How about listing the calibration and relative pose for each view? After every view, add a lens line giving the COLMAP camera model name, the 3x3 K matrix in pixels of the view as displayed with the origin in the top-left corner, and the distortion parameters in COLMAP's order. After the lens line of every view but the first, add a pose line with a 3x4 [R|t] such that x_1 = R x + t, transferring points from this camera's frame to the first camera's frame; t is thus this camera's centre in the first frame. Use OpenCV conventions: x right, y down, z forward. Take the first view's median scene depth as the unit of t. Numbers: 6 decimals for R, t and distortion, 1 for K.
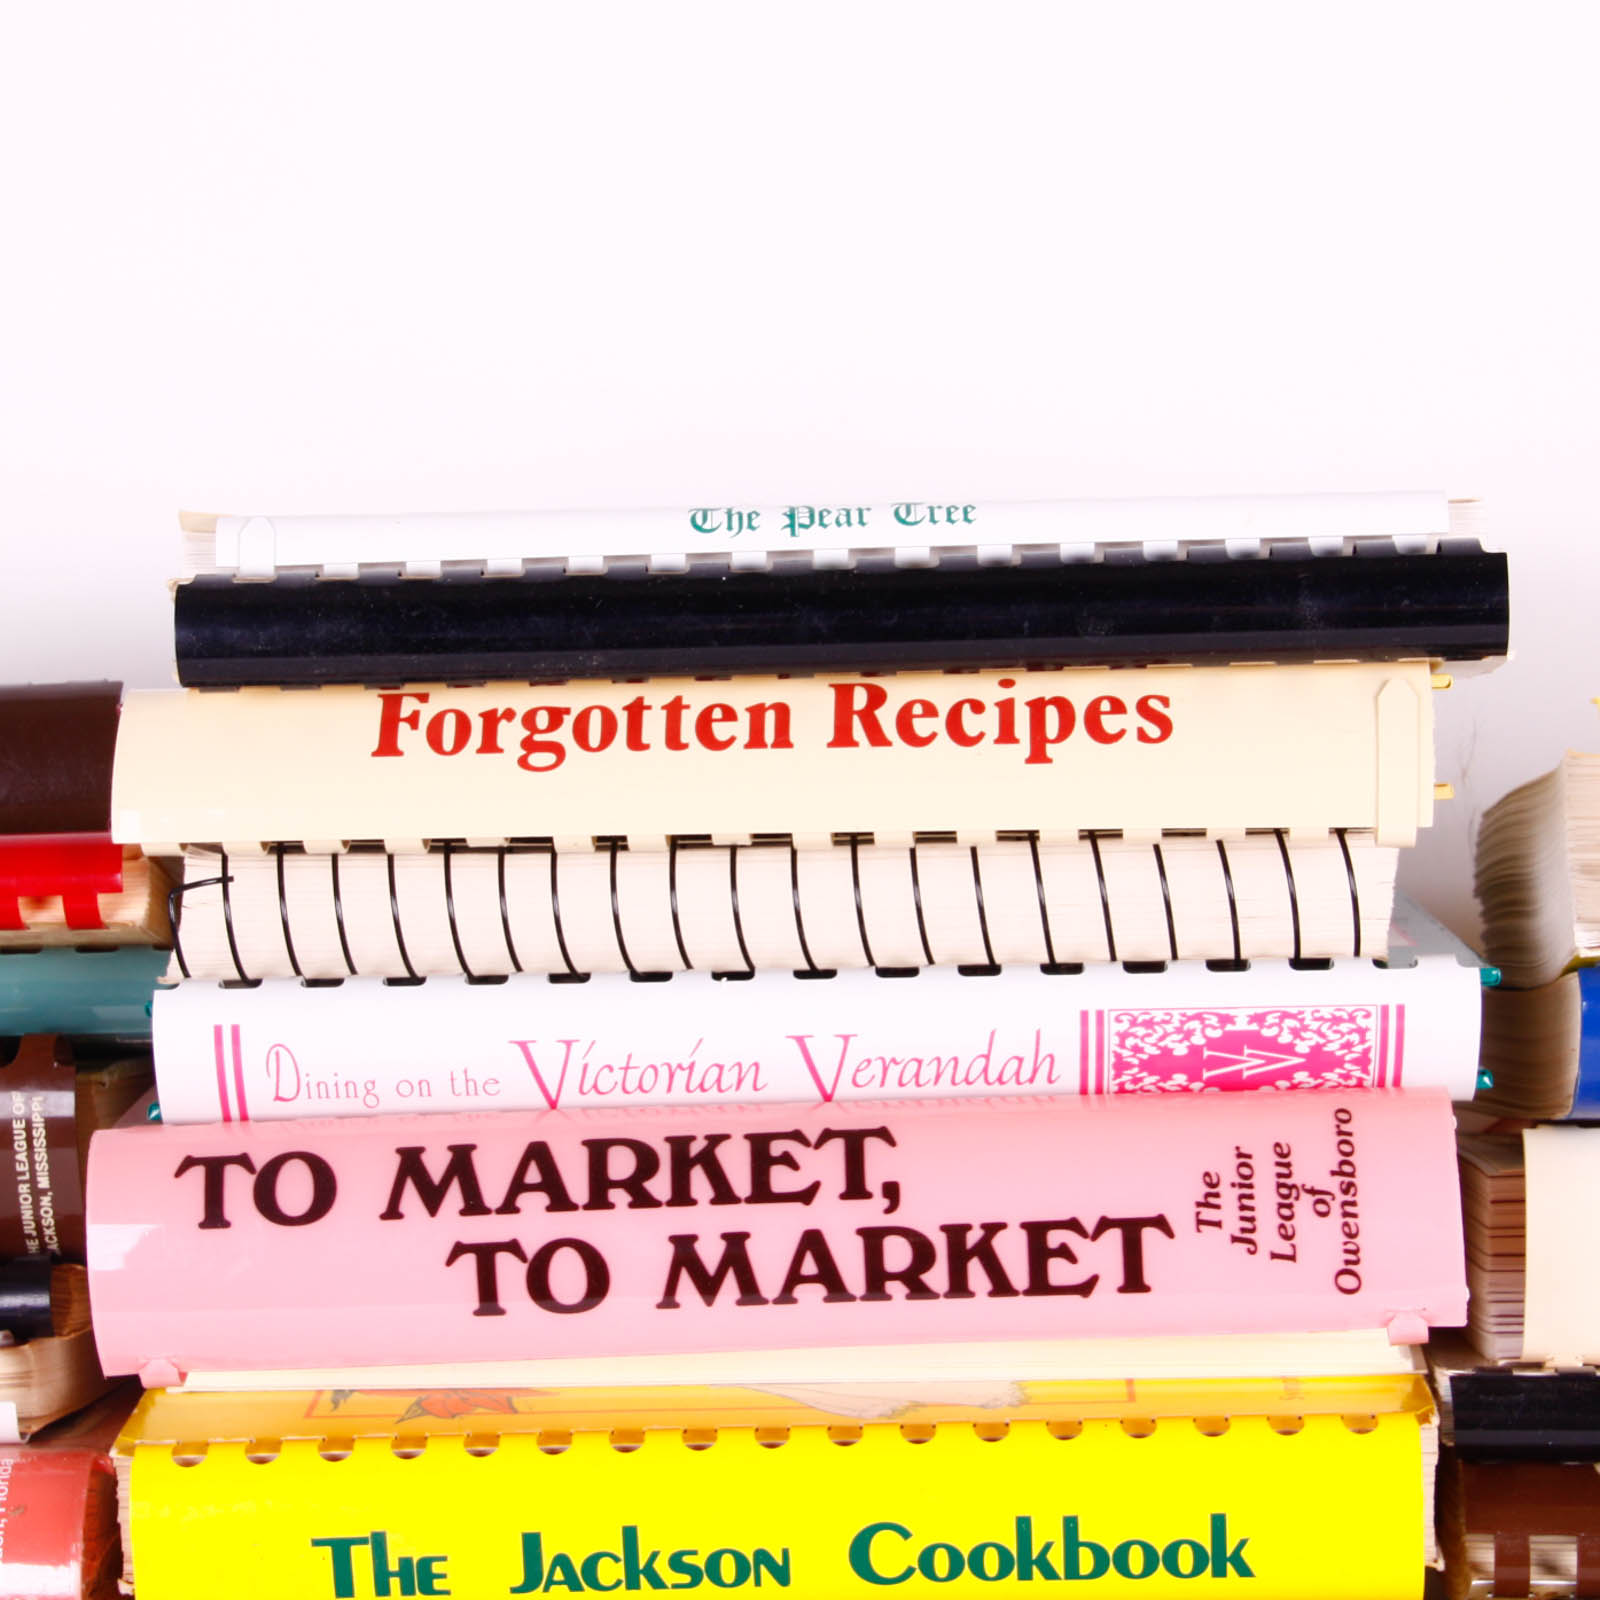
lens RADIAL K [[5035.3, 0, 722.7], [0, 5035.3, 837.4], [0, 0, 1]] dist [0.228890, 0.608217]
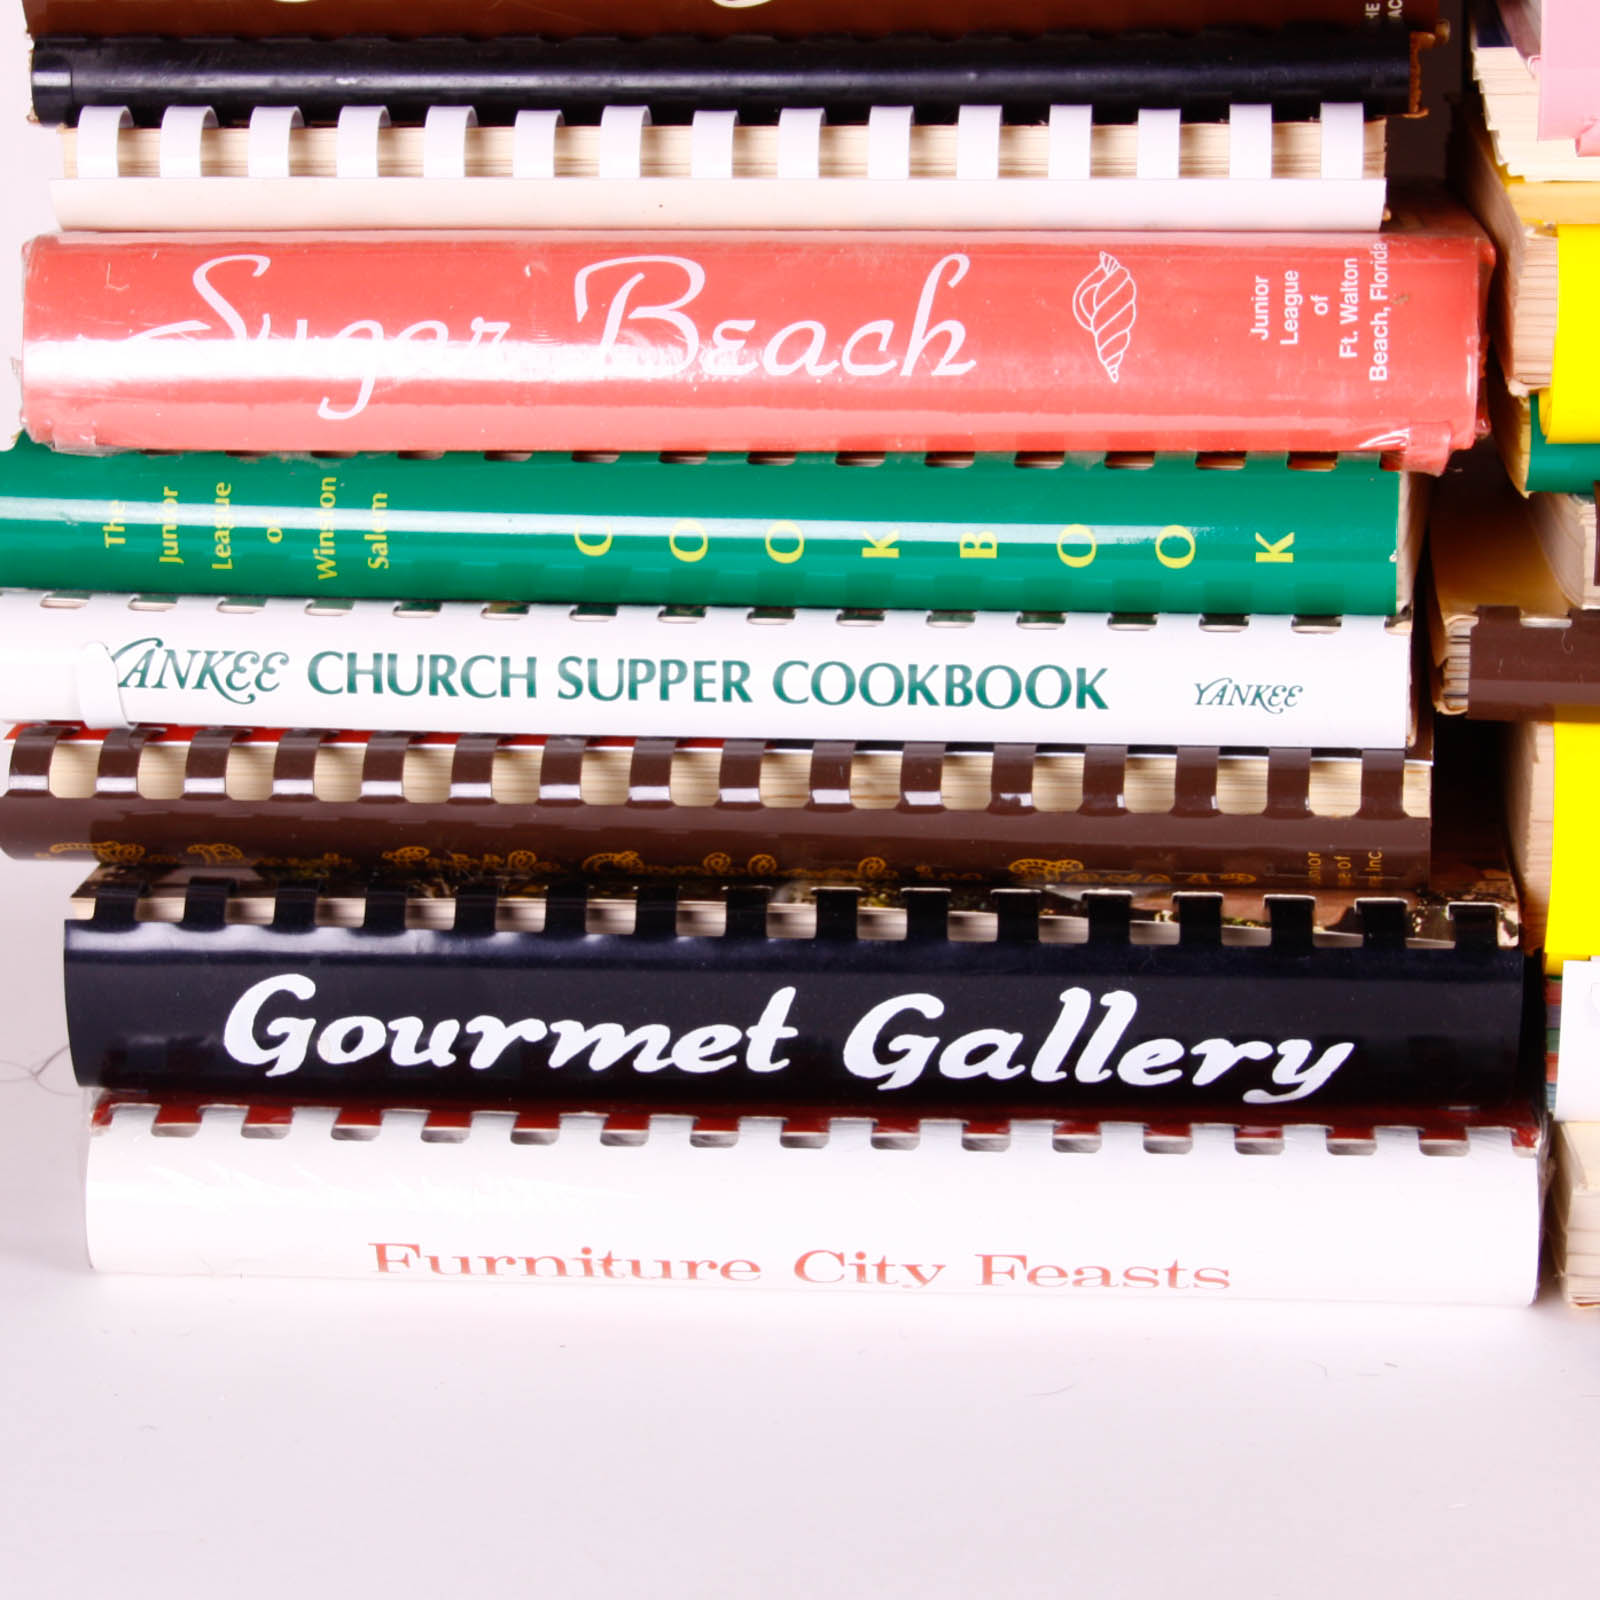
lens RADIAL K [[5035.3, 0, 722.7], [0, 5035.3, 837.4], [0, 0, 1]] dist [0.228890, 0.608217]
pose [[0.999584, 0.028459, -0.004778, -0.256618], [-0.027221, 0.984843, 0.171298, 0.078420], [0.009580, -0.171097, 0.985208, 0.112203]]
